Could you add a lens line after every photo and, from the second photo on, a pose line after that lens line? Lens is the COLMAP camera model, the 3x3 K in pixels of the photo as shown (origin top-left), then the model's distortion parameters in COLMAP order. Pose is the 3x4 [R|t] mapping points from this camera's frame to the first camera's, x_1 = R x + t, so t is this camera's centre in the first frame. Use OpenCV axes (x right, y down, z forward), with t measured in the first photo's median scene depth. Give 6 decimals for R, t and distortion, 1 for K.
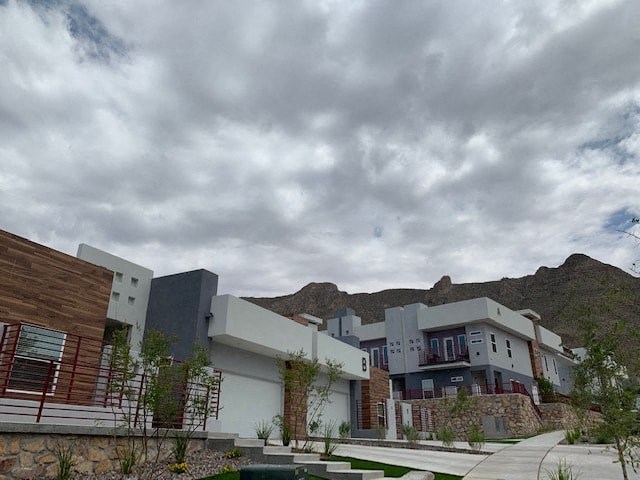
lens RADIAL K [[498.4, 0, 318.8], [0, 498.4, 230.5], [0, 0, 1]] dist [0.014939, -0.014933]
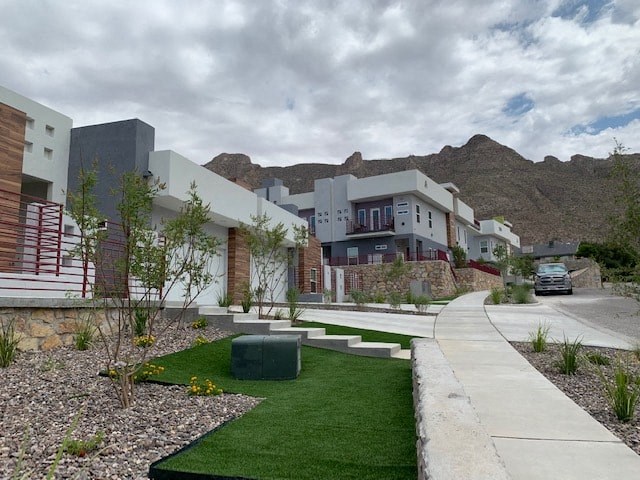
lens RADIAL K [[489.1, 0, 313.7], [0, 489.1, 239.6], [0, 0, 1]] dist [0.059557, -0.080485]
pose [[0.983763, 0.006363, 0.179359, -0.044501], [-0.054247, 0.963168, 0.263371, 0.019640], [-0.171077, -0.268825, 0.947874, 0.056646]]
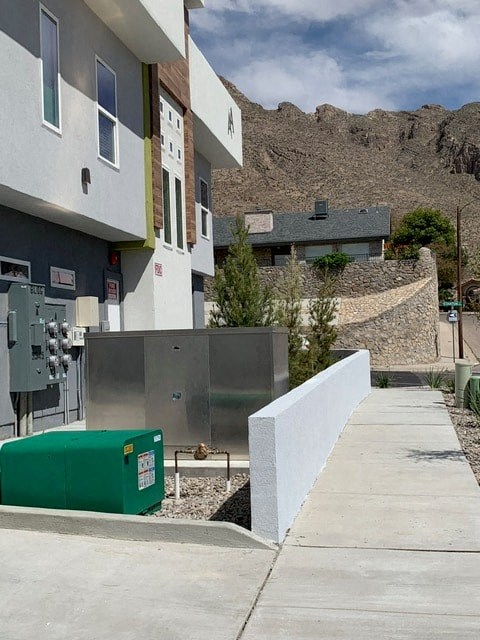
lens RADIAL K [[498.9, 0, 240.0], [0, 498.9, 320.0], [0, 0, 1]] dist [-0.001578, 0.002849]
pose [[0.833532, -0.024824, 0.551914, 0.592535], [-0.194511, 0.921841, 0.335223, 0.347798], [-0.517098, -0.386772, 0.763555, 0.980018]]
